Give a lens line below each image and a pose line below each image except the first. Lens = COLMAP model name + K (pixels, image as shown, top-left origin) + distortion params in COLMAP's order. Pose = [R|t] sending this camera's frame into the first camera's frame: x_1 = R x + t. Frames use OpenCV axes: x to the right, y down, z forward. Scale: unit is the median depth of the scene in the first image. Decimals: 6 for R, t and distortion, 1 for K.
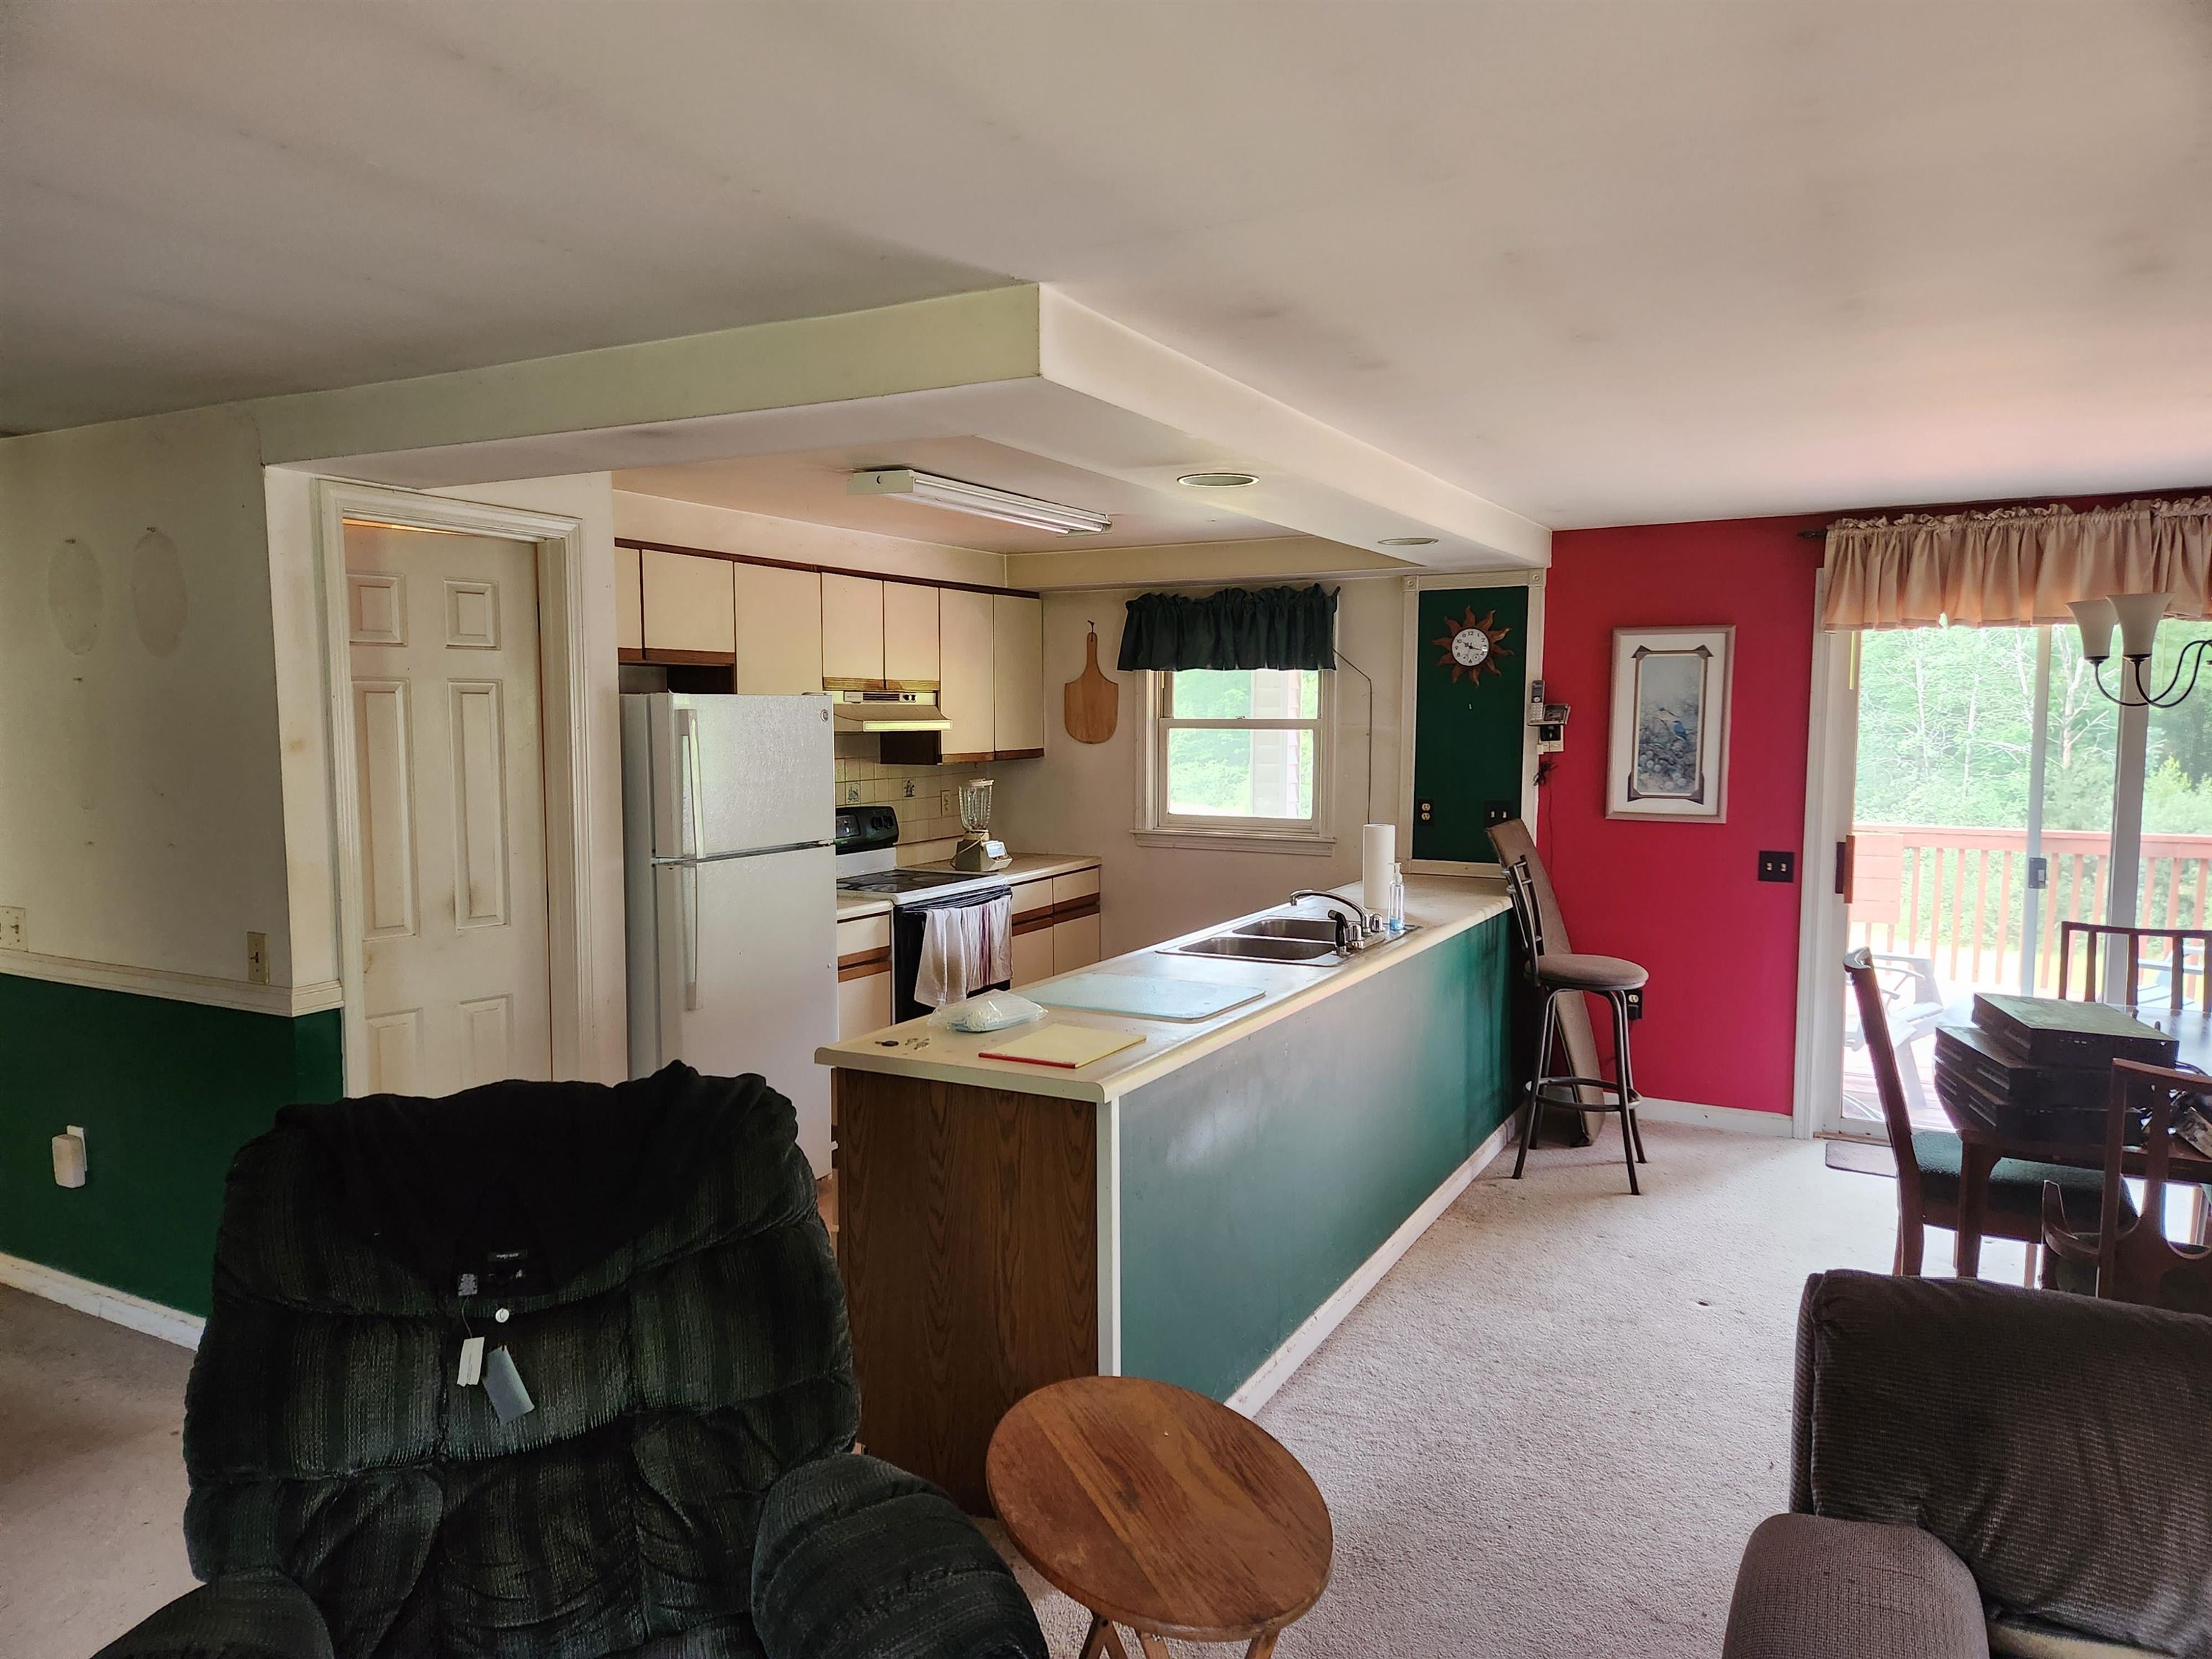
lens RADIAL K [[1454.6, 0, 1093.9], [0, 1454.6, 810.3], [0, 0, 1]] dist [0.083530, -0.081058]
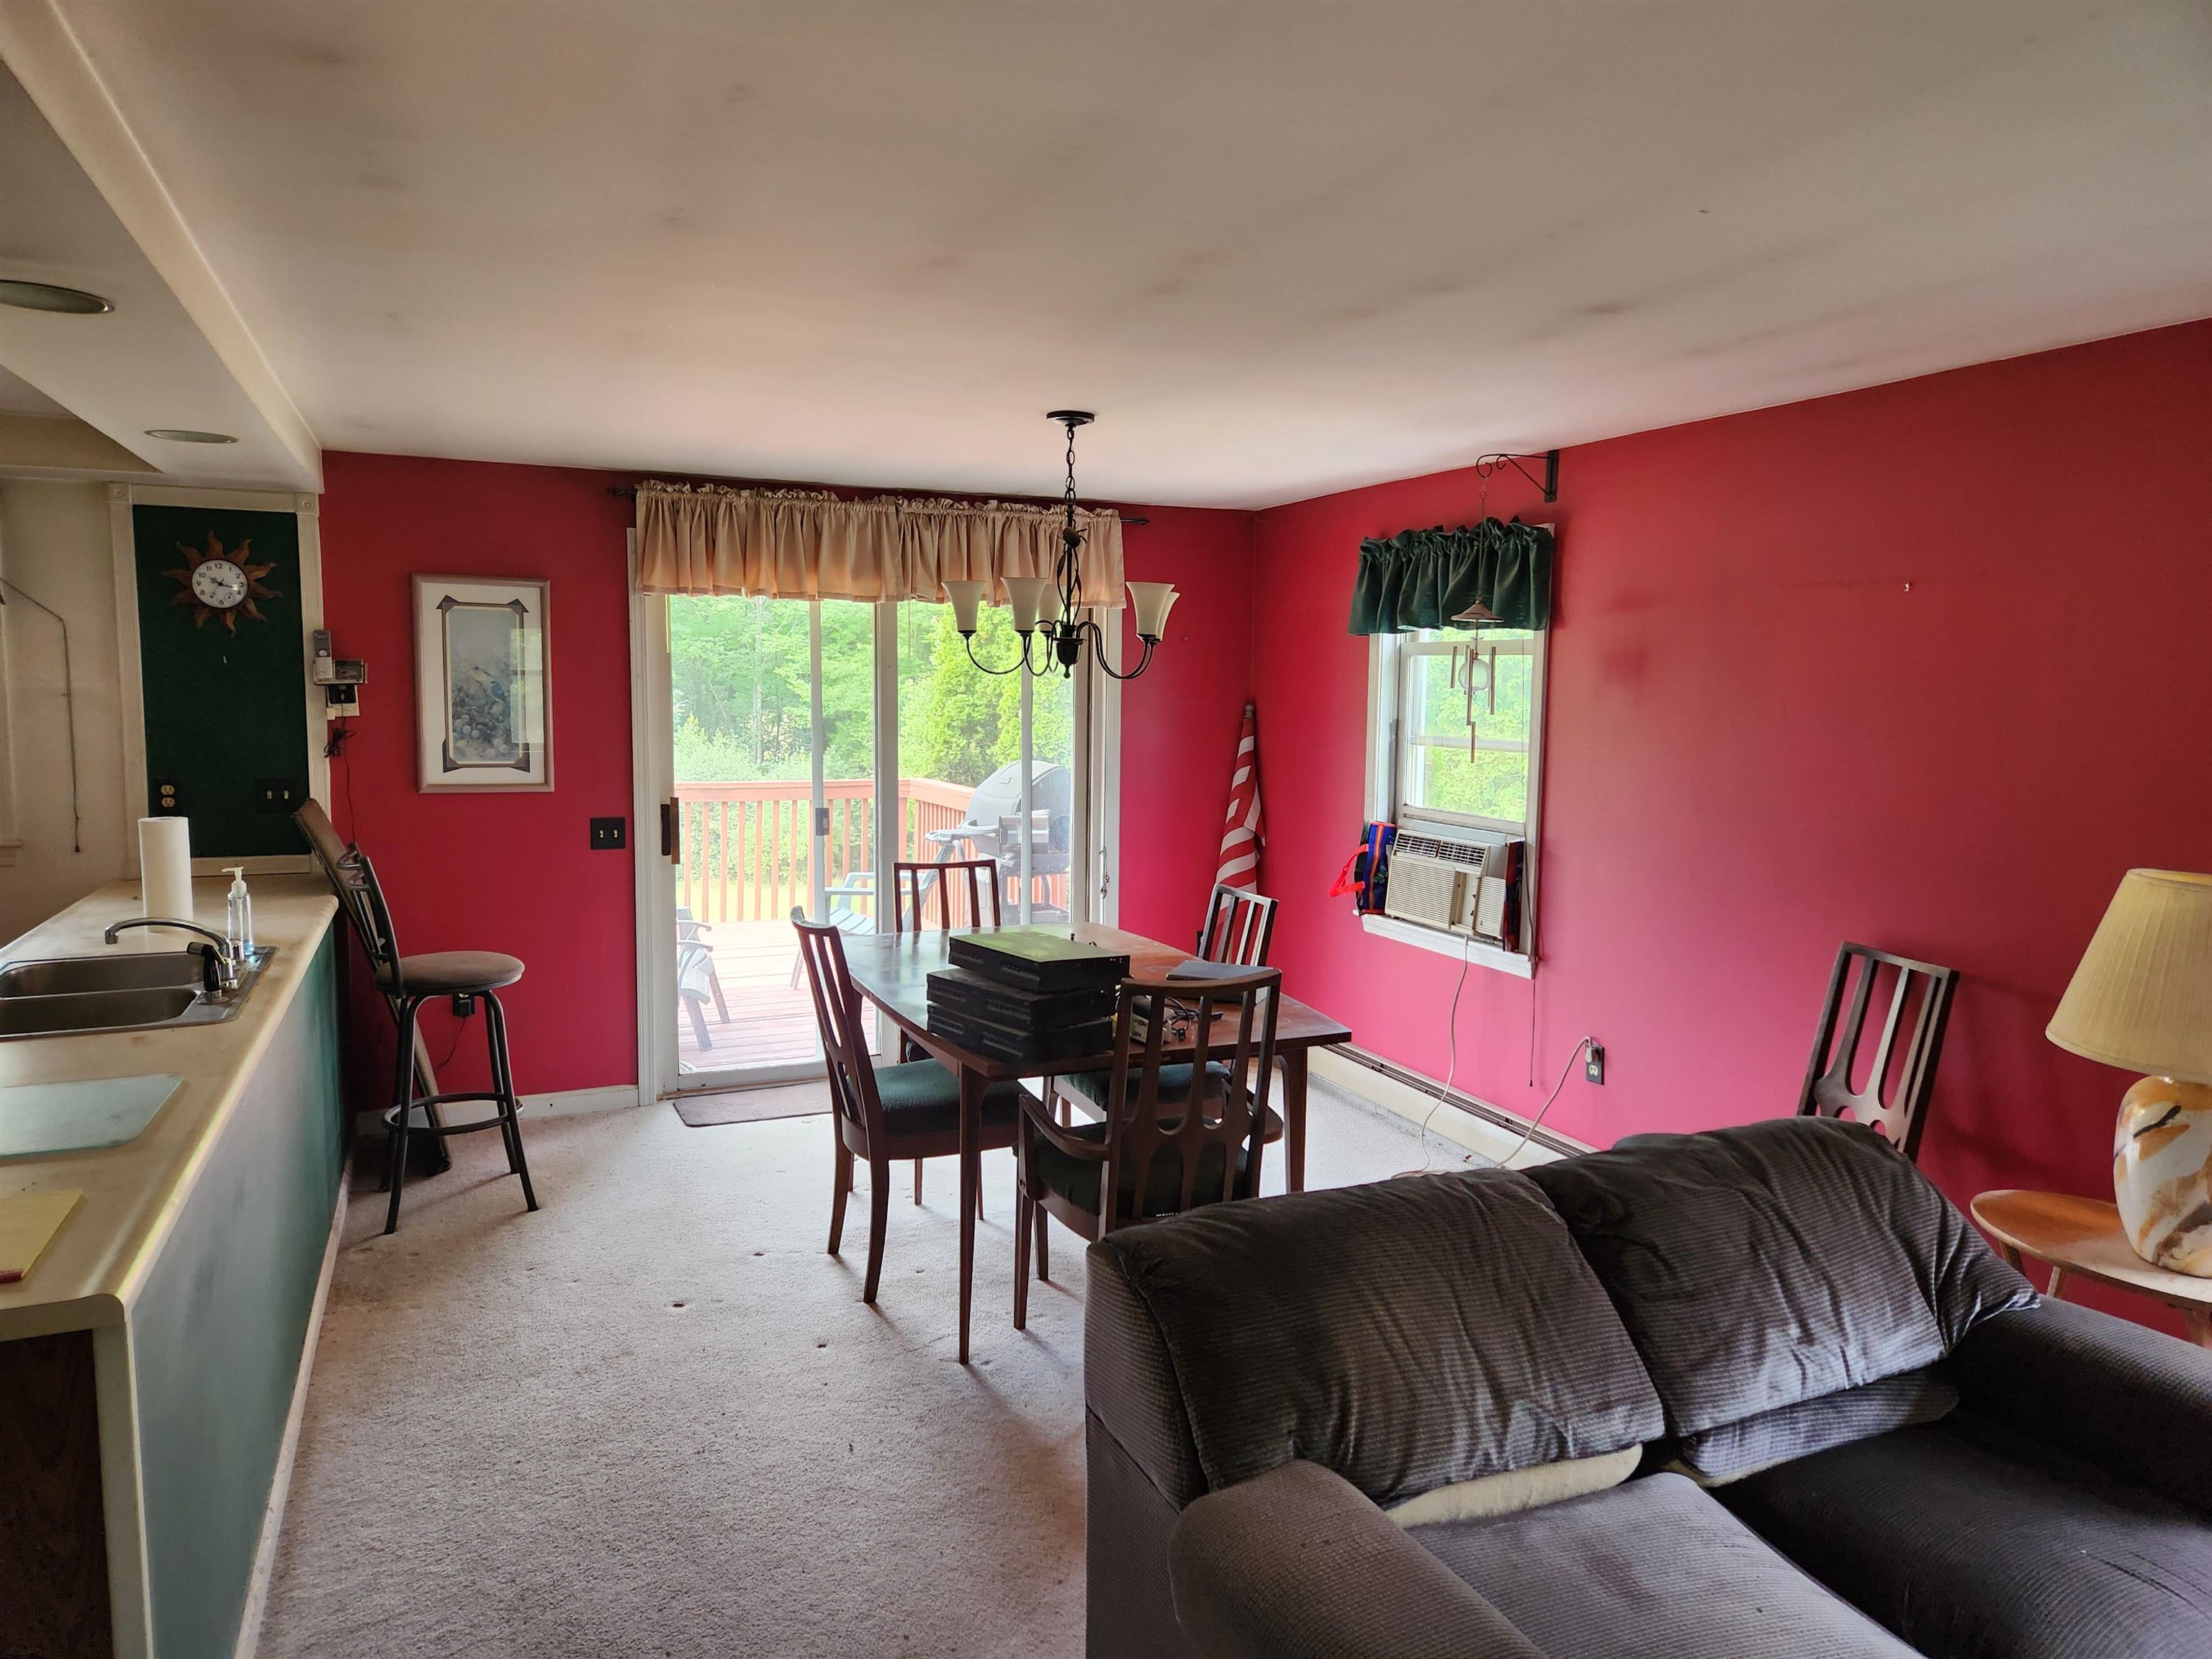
lens RADIAL K [[1454.6, 0, 1093.9], [0, 1454.6, 810.3], [0, 0, 1]] dist [0.083530, -0.081058]
pose [[0.605364, -0.062305, 0.793507, -0.110665], [0.041037, 0.998049, 0.047059, -0.009499], [-0.794891, 0.004076, 0.606739, 0.162768]]
